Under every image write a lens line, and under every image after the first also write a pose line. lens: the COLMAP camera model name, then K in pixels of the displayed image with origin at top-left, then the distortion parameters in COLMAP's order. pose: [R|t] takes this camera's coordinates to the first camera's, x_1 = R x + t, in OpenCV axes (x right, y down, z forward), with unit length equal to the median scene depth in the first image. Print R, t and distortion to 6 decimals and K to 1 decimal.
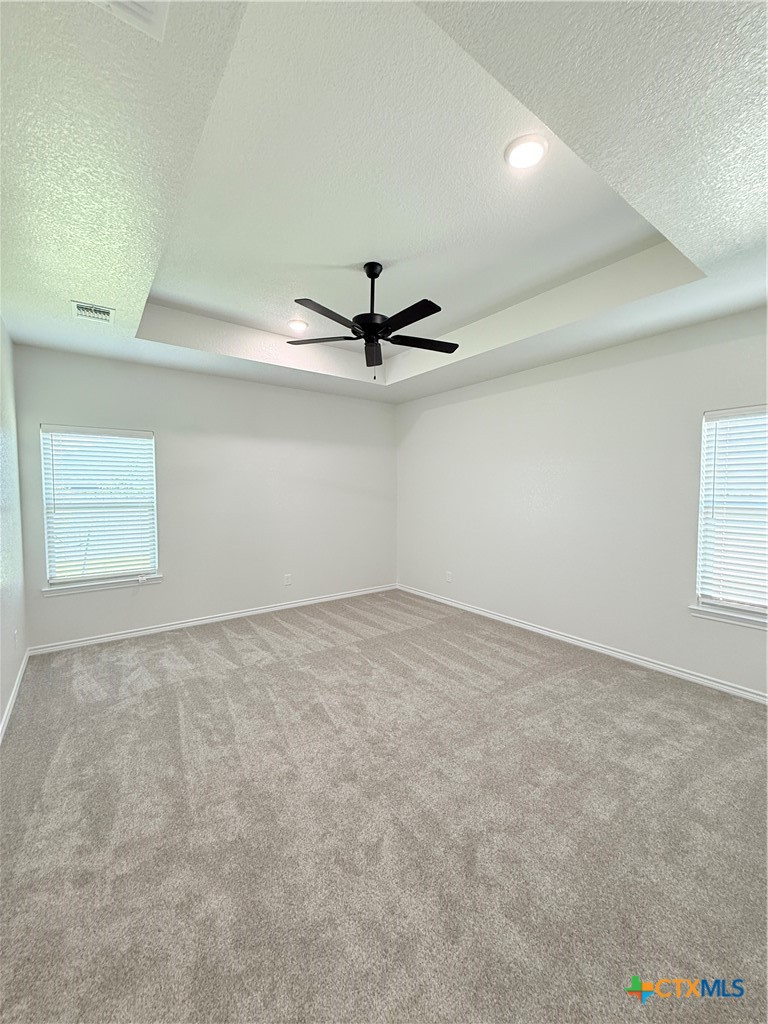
lens RADIAL K [[410.7, 0, 389.3], [0, 410.7, 508.9], [0, 0, 1]] dist [-0.001949, -0.000223]
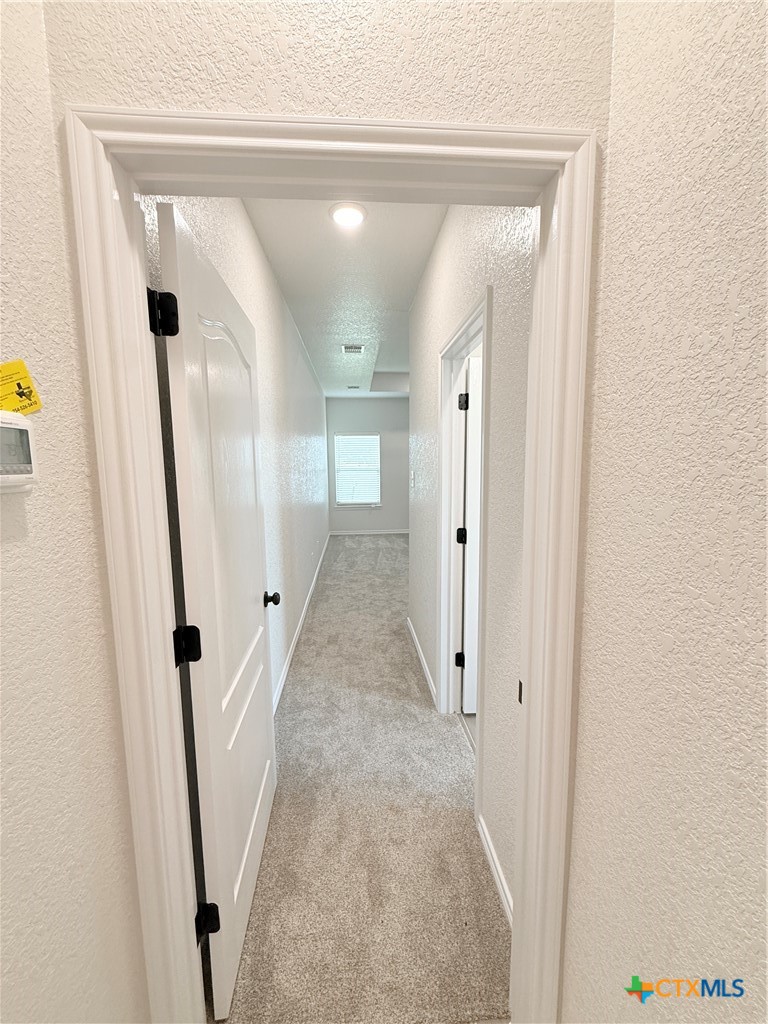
lens RADIAL K [[410.7, 0, 389.3], [0, 410.7, 508.9], [0, 0, 1]] dist [-0.001949, -0.000223]
pose [[0.851267, 0.053435, -0.522005, 0.613377], [-0.016196, 0.997003, 0.075646, 0.035238], [0.524482, -0.055941, 0.849582, -0.794835]]
